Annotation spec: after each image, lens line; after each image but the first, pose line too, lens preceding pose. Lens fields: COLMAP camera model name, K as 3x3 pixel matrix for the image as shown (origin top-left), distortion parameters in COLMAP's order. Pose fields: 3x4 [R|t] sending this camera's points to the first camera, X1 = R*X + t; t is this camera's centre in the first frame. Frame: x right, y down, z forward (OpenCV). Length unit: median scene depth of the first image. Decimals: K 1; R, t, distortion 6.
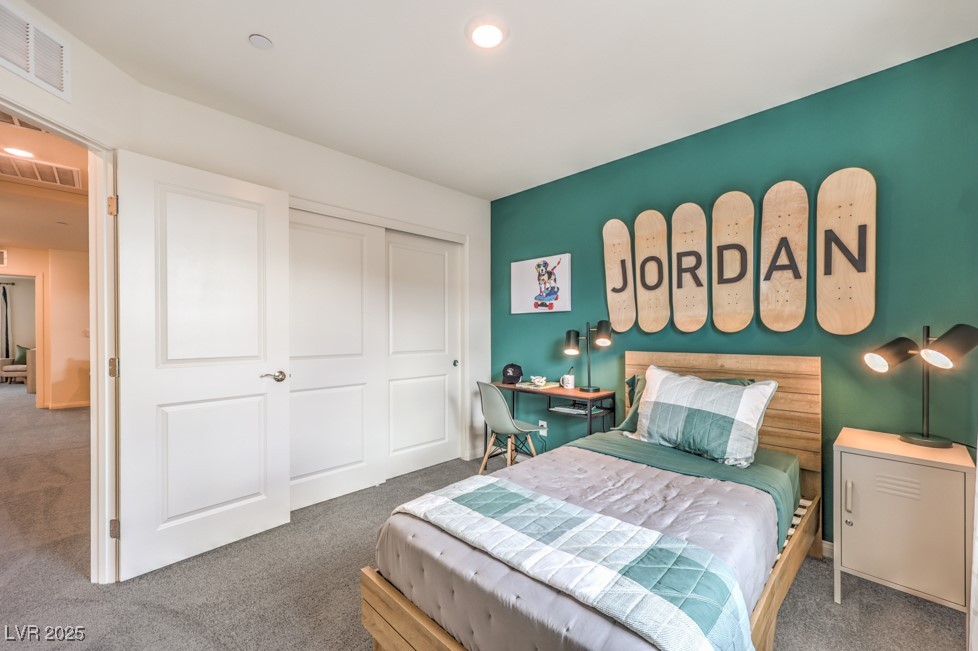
lens RADIAL K [[391.1, 0, 489.0], [0, 391.1, 325.5], [0, 0, 1]] dist [0.000238, 0.000000]
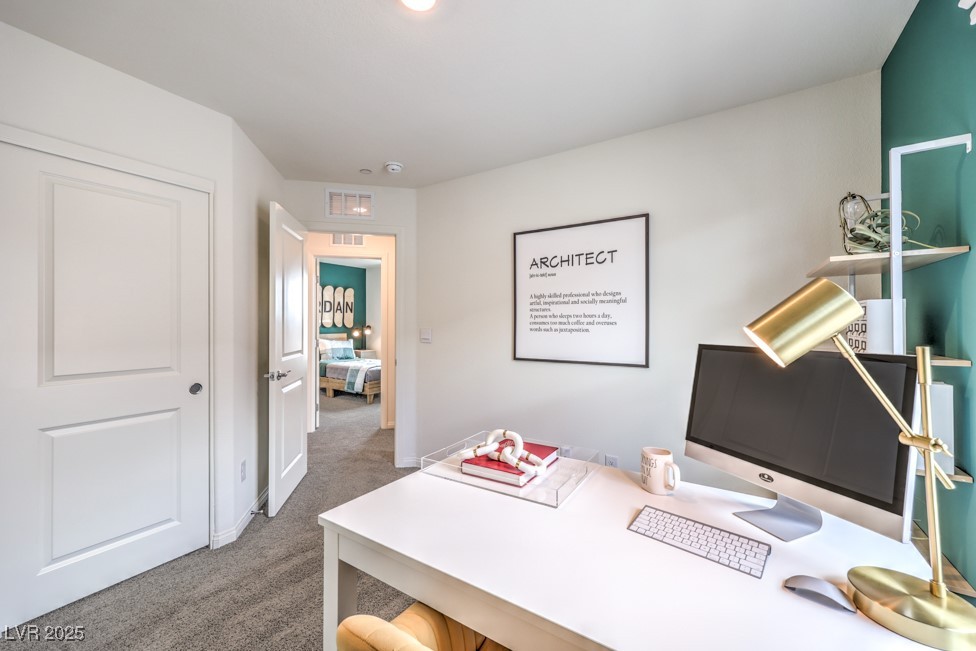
lens RADIAL K [[392.1, 0, 490.3], [0, 392.1, 314.4], [0, 0, 1]] dist [0.000272, -0.000019]
pose [[-0.211748, 0.020937, 0.977100, -2.443100], [-0.013911, 0.999605, -0.024434, -0.025033], [-0.977225, -0.018767, -0.211373, 0.296408]]
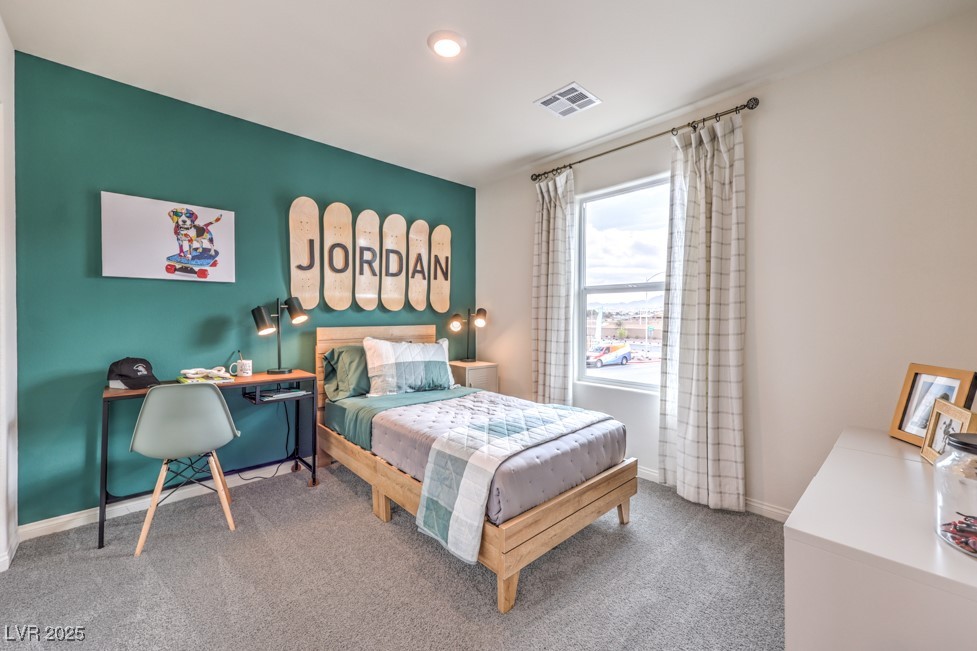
lens RADIAL K [[392.5, 0, 490.8], [0, 392.5, 314.4], [0, 0, 1]] dist [0.000272, -0.000019]
pose [[0.027110, 0.003656, 0.999626, -0.683071], [-0.021480, 0.999765, -0.003074, 0.022821], [-0.999402, -0.021388, 0.027182, 0.500484]]
